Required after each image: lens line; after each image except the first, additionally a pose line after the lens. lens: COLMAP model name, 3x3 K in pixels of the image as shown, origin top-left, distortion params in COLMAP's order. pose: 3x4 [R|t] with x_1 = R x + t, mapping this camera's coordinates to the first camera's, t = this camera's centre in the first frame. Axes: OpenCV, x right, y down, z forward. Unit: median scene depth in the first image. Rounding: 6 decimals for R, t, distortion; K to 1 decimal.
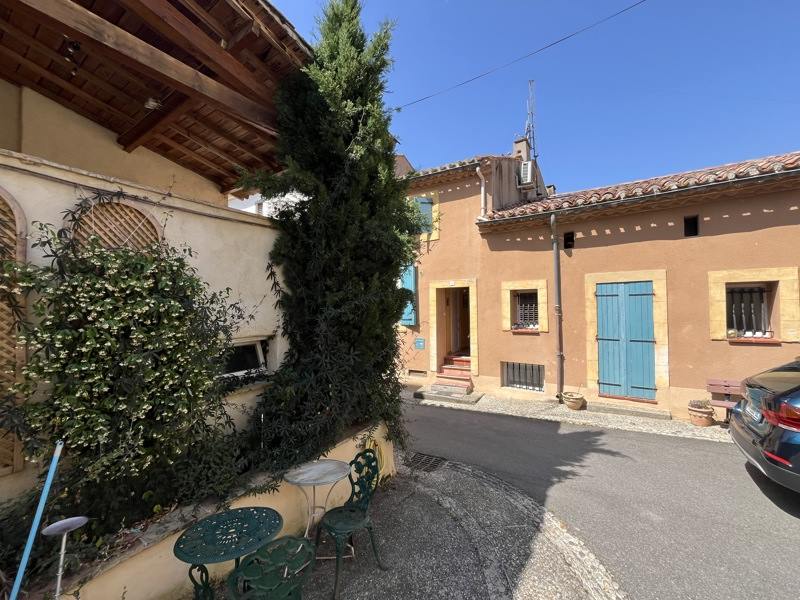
lens RADIAL K [[322.2, 0, 399.2], [0, 322.2, 299.3], [0, 0, 1]] dist [-0.000457, 0.000453]
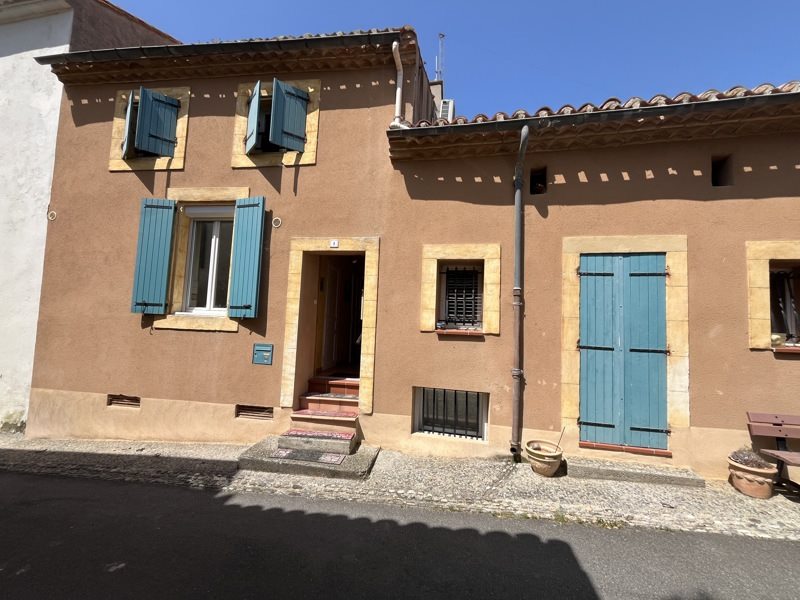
lens RADIAL K [[322.2, 0, 397.5], [0, 322.2, 300.2], [0, 0, 1]] dist [-0.000457, 0.000453]
pose [[0.919825, 0.077418, 0.384616, 0.071582], [-0.059151, 0.996497, -0.059118, 0.087070], [-0.387845, 0.031627, 0.921182, 0.549049]]
